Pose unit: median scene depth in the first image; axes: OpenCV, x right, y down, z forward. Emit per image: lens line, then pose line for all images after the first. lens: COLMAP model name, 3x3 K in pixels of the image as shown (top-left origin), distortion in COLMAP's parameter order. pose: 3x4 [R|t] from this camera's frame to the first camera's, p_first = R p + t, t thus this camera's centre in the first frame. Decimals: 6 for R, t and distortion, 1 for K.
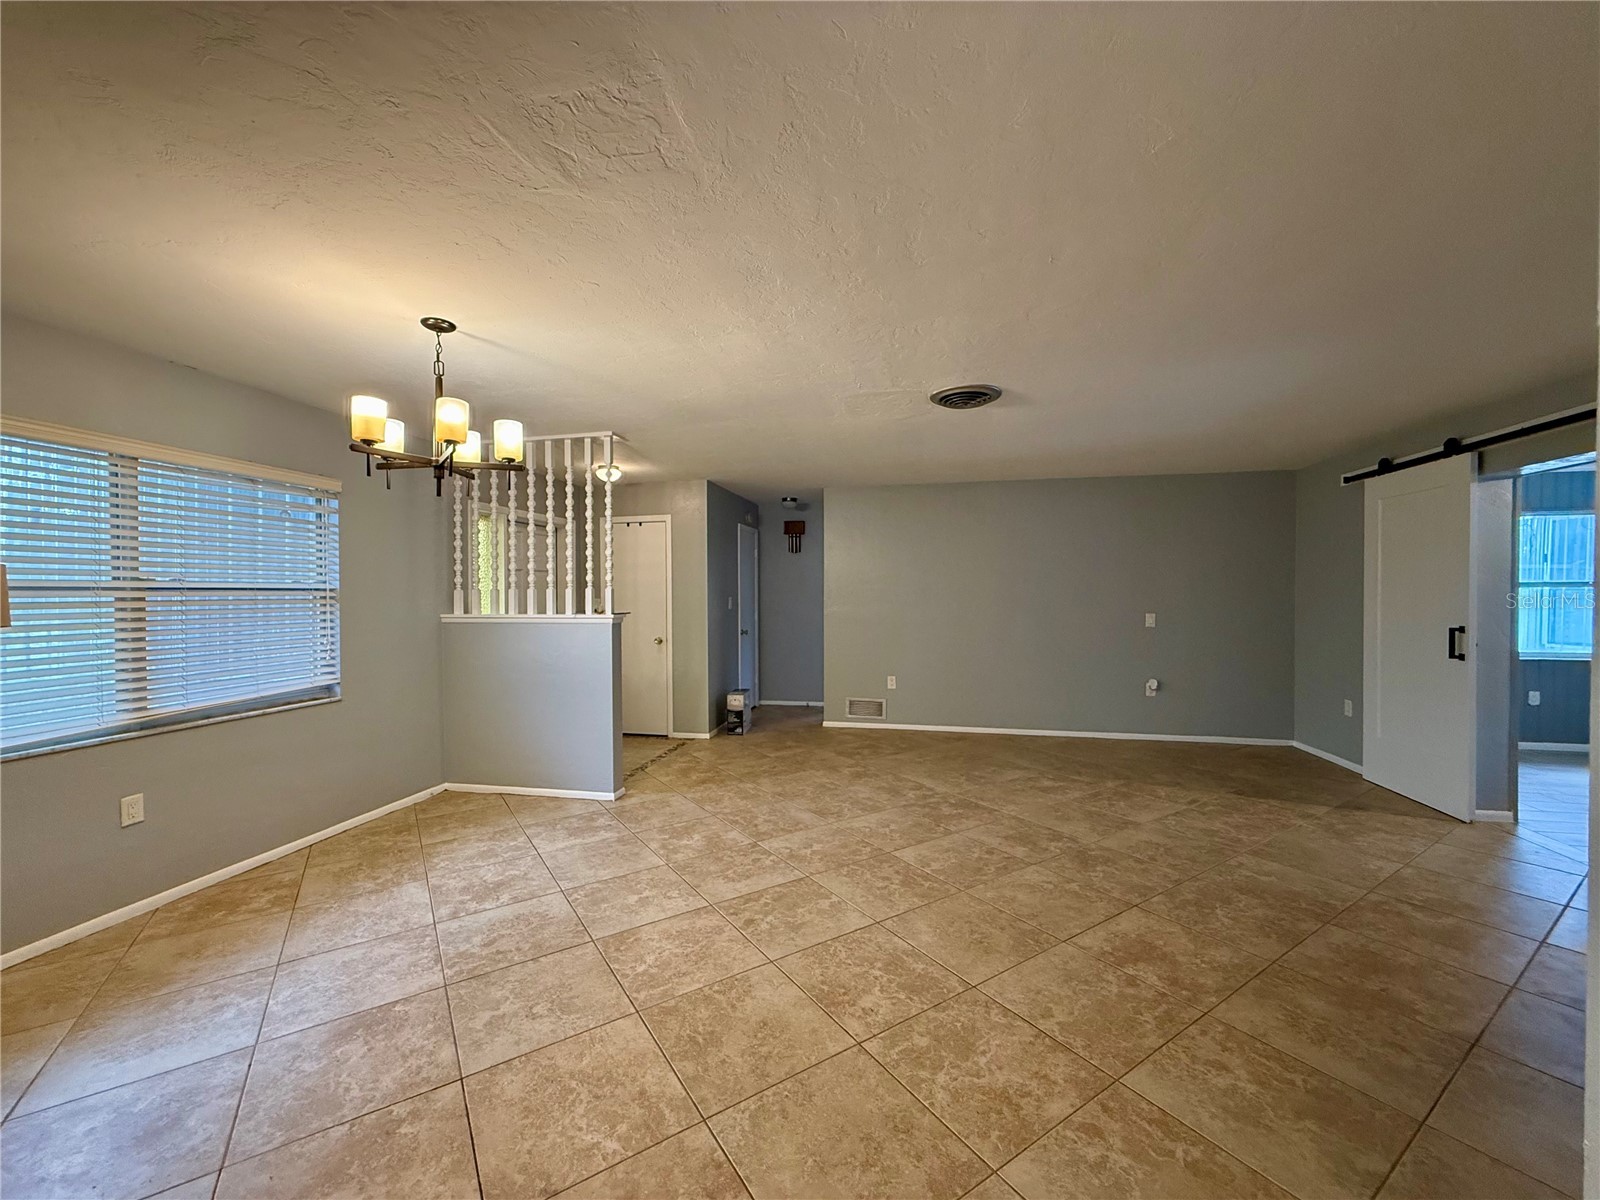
lens RADIAL K [[637.5, 0, 795.8], [0, 637.5, 601.9], [0, 0, 1]] dist [-0.001666, 0.000028]
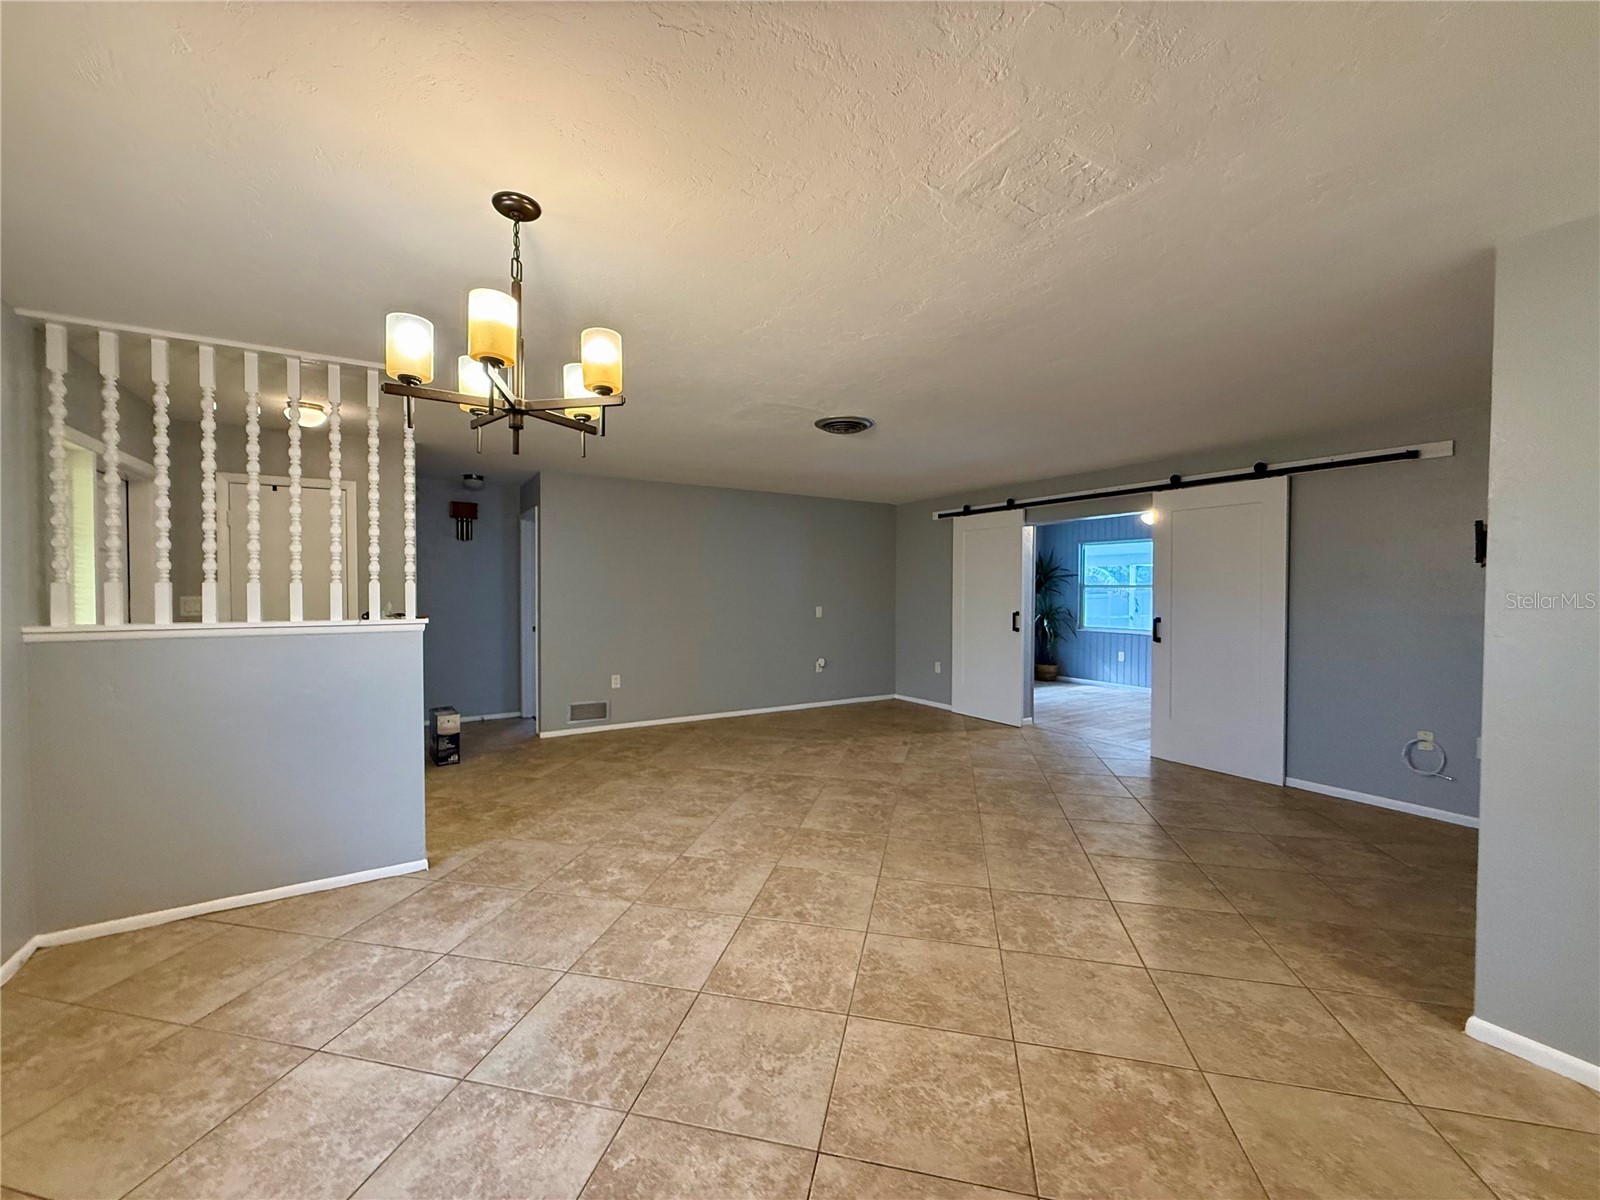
lens RADIAL K [[637.5, 0, 795.8], [0, 637.5, 601.9], [0, 0, 1]] dist [-0.001666, 0.000028]
pose [[0.721175, -0.009453, 0.692688, -0.531870], [0.002887, 0.999939, 0.010640, -0.006968], [-0.692747, -0.005674, 0.721159, 0.183999]]
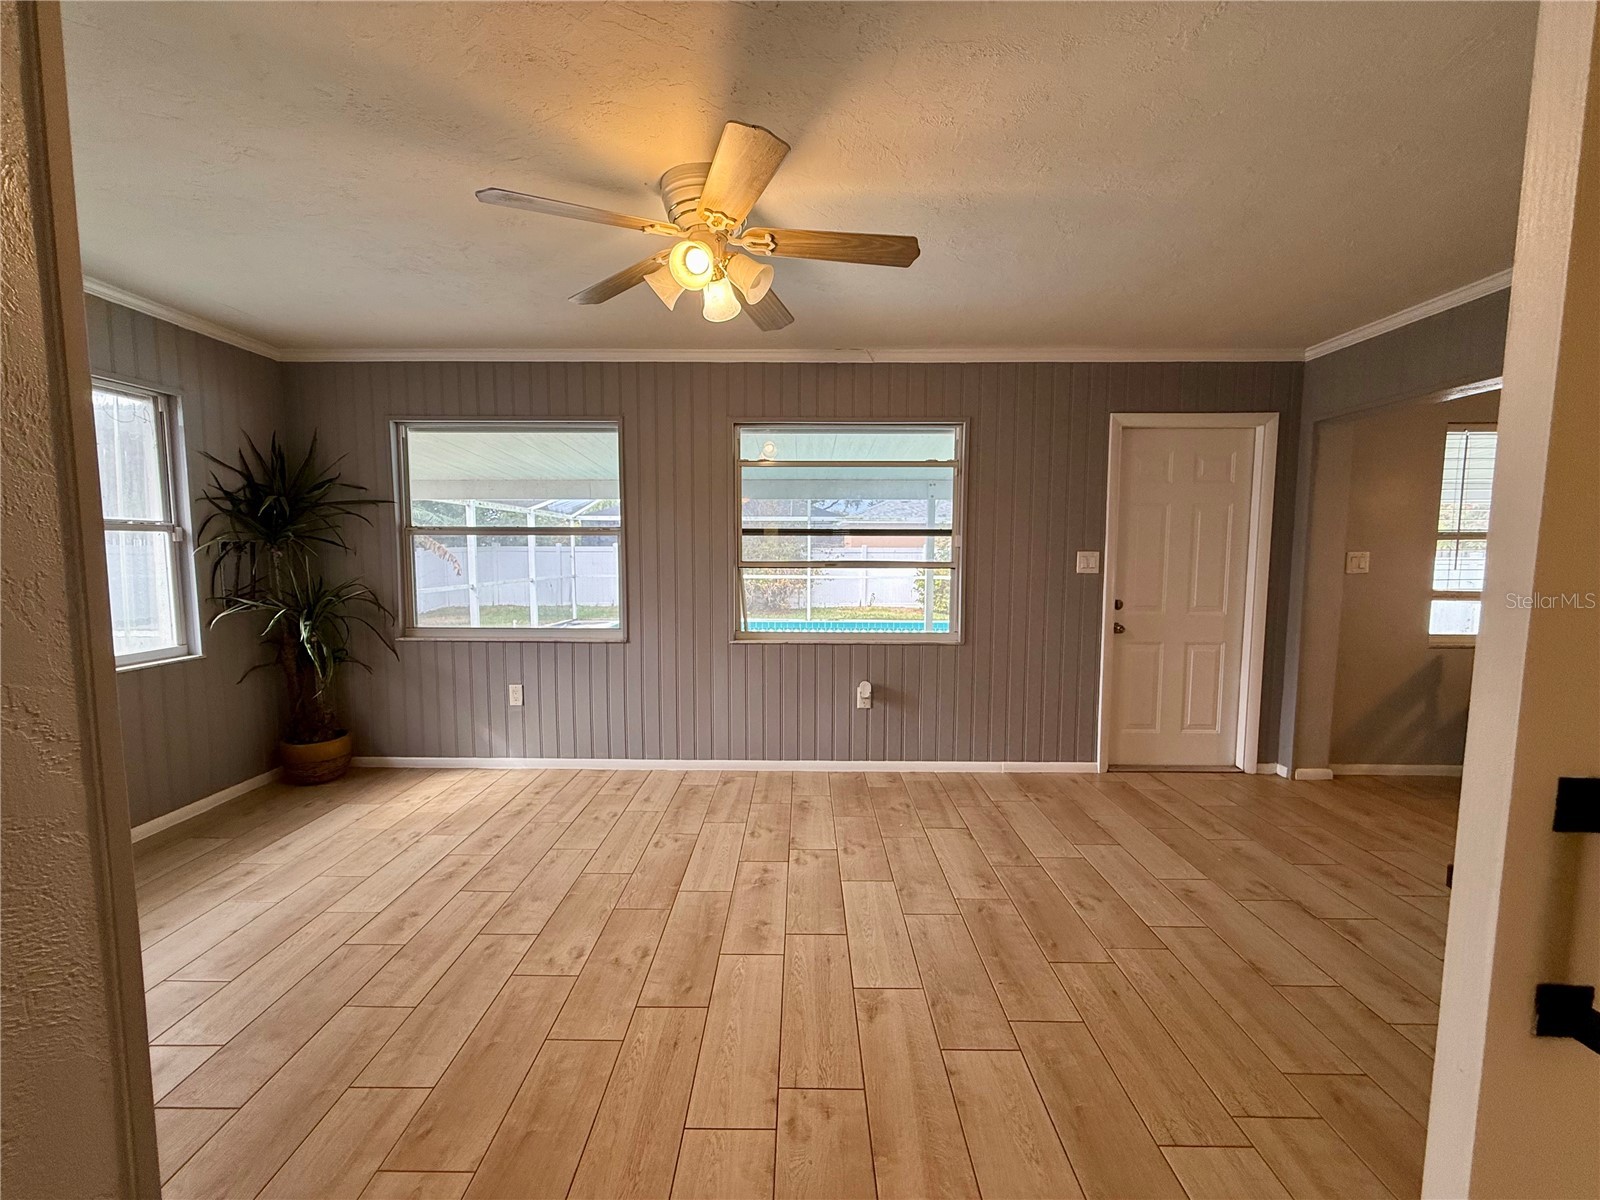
lens RADIAL K [[637.5, 0, 795.8], [0, 637.5, 601.9], [0, 0, 1]] dist [-0.001666, 0.000028]
pose [[-0.193843, -0.078025, 0.977925, 0.857595], [0.010791, 0.996602, 0.081654, -0.001513], [-0.980973, 0.026381, -0.192343, 0.782508]]
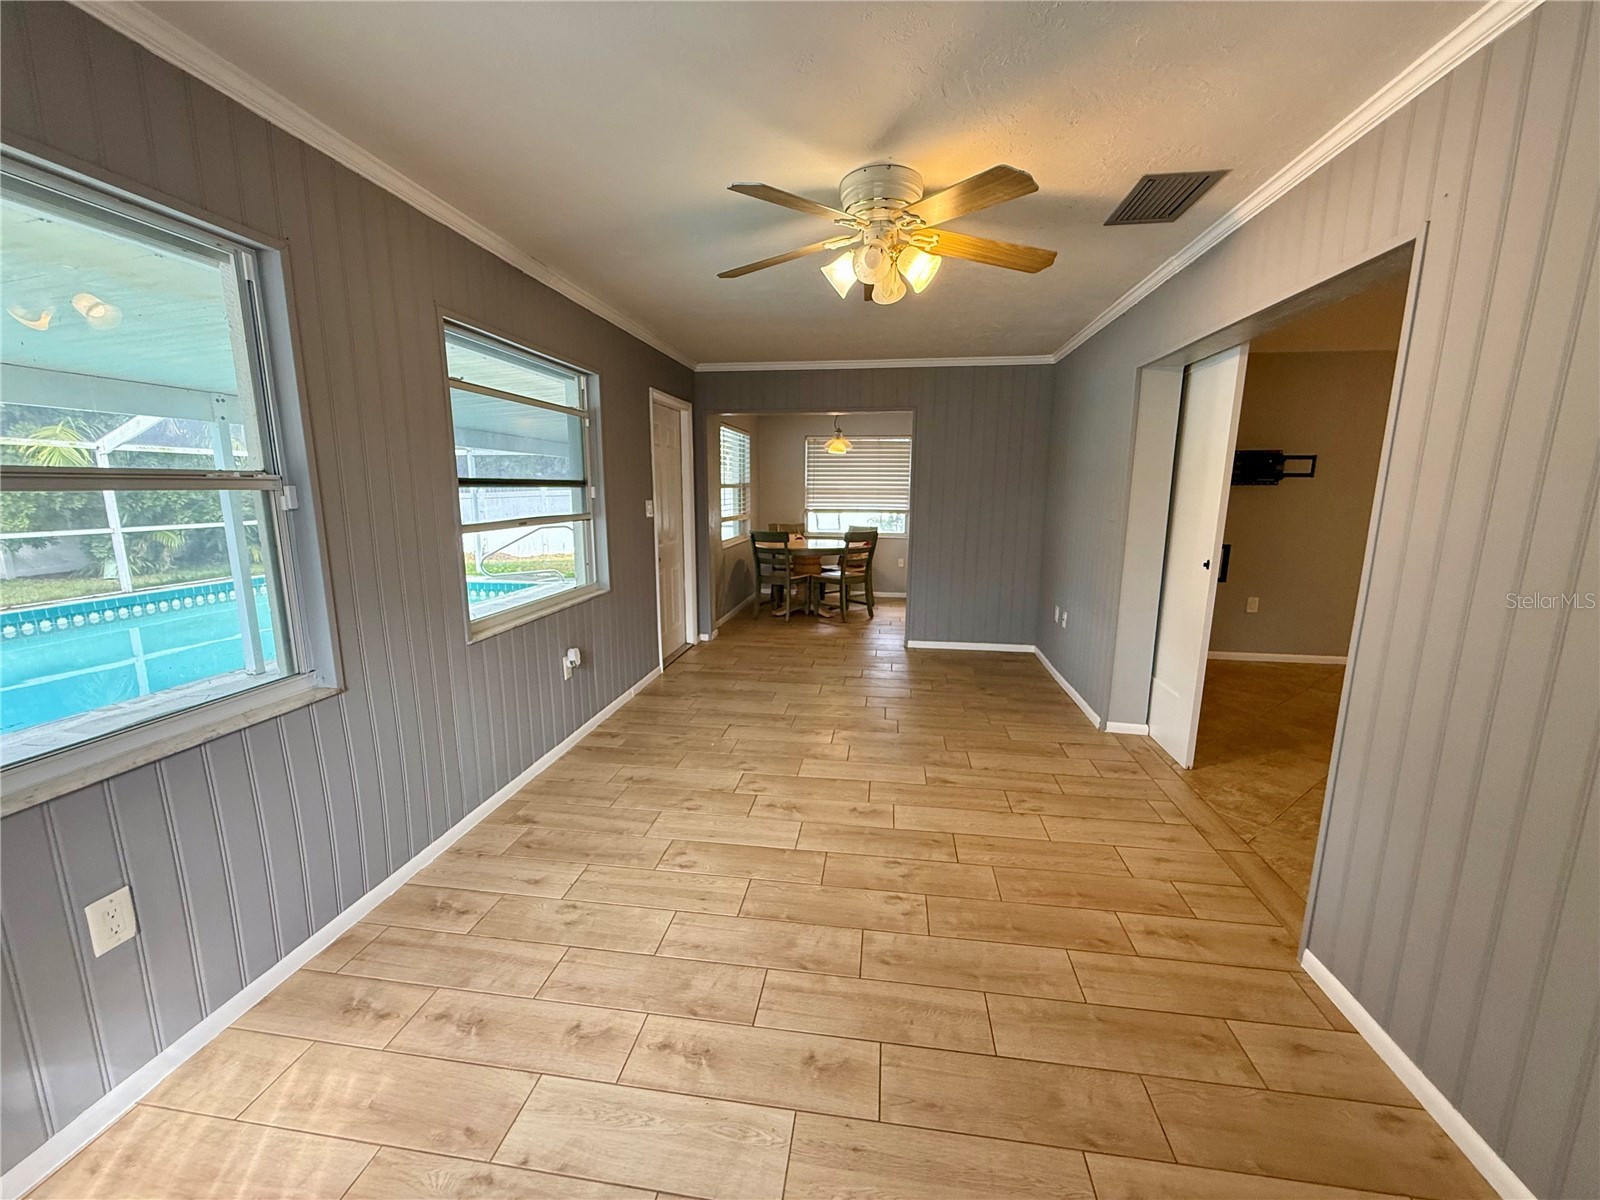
lens RADIAL K [[651.0, 0, 799.1], [0, 651.0, 566.7], [0, 0, 1]] dist [-0.000261, 0.000046]
pose [[-0.997582, 0.007353, -0.069108, 1.529978], [-0.002258, 0.990433, 0.137973, -0.037888], [0.069461, 0.137795, -0.988022, 1.404303]]
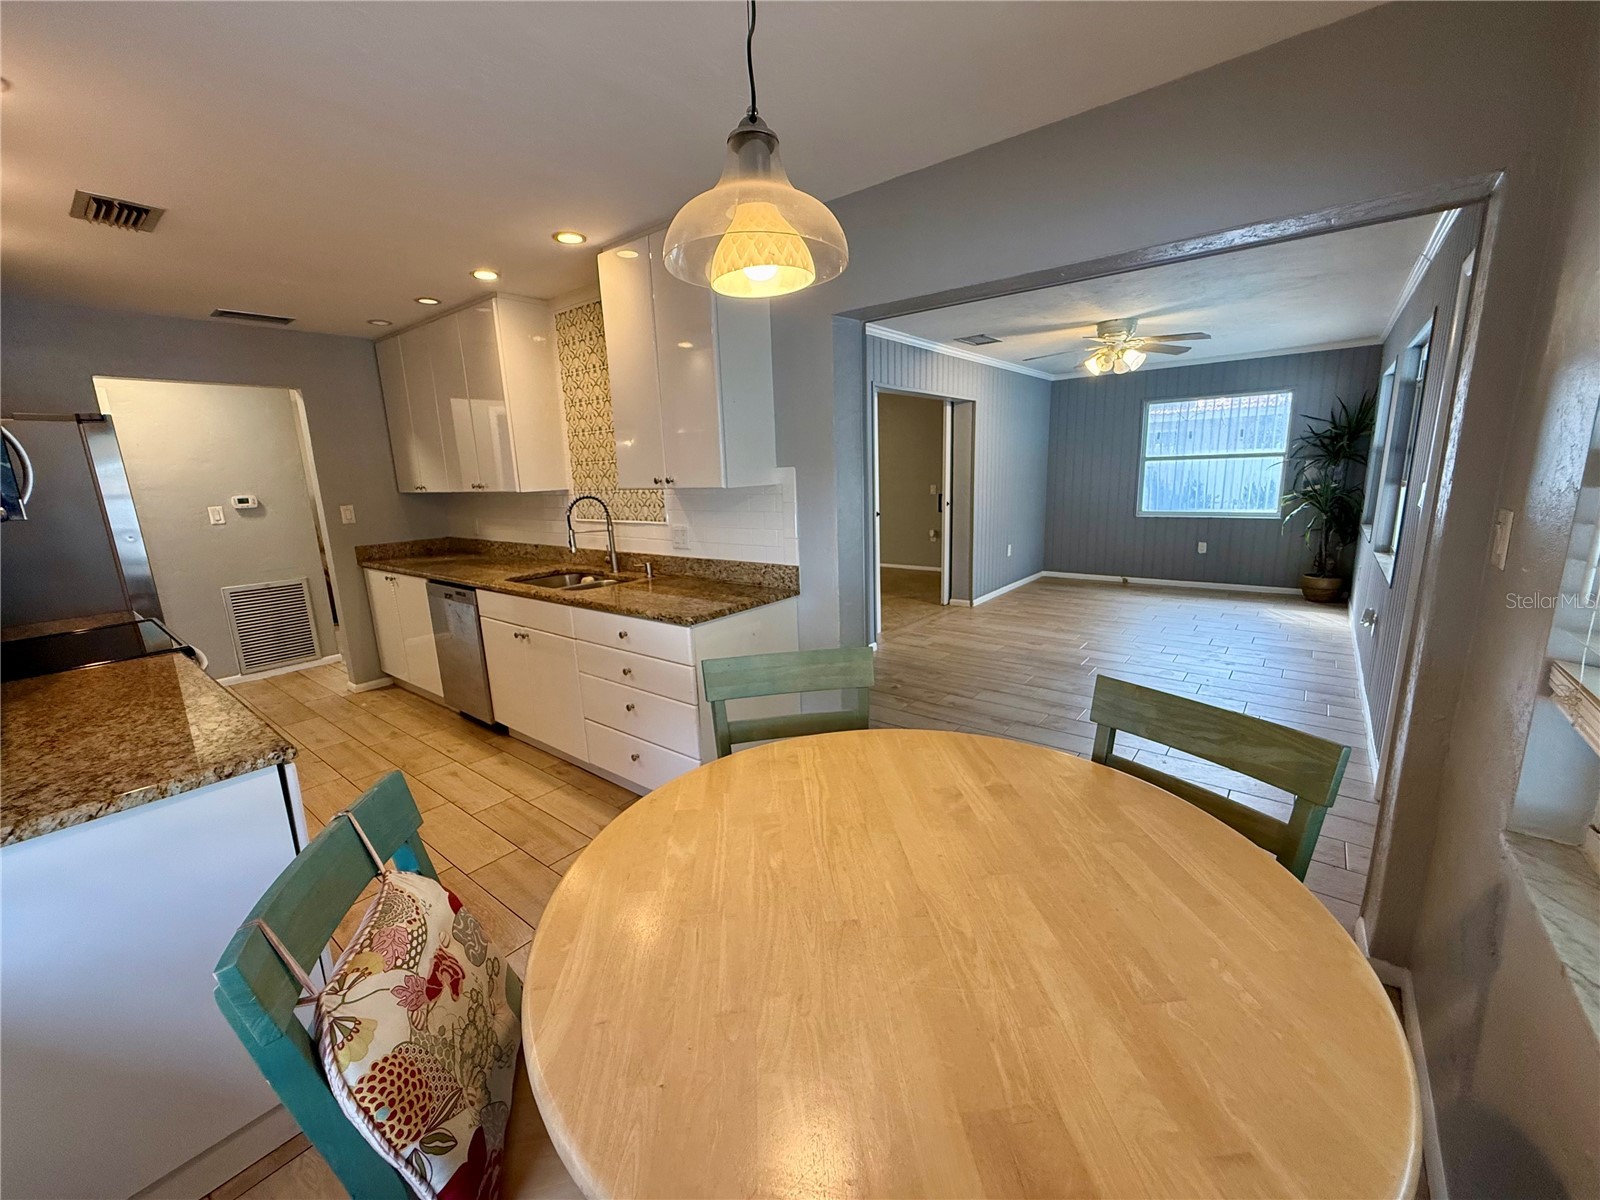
lens RADIAL K [[637.5, 0, 795.8], [0, 637.5, 601.9], [0, 0, 1]] dist [-0.001666, 0.000028]
pose [[0.892646, 0.065334, -0.445999, 1.439626], [0.023714, 0.981264, 0.191206, -0.009124], [0.450134, -0.181255, 0.874372, -0.735566]]
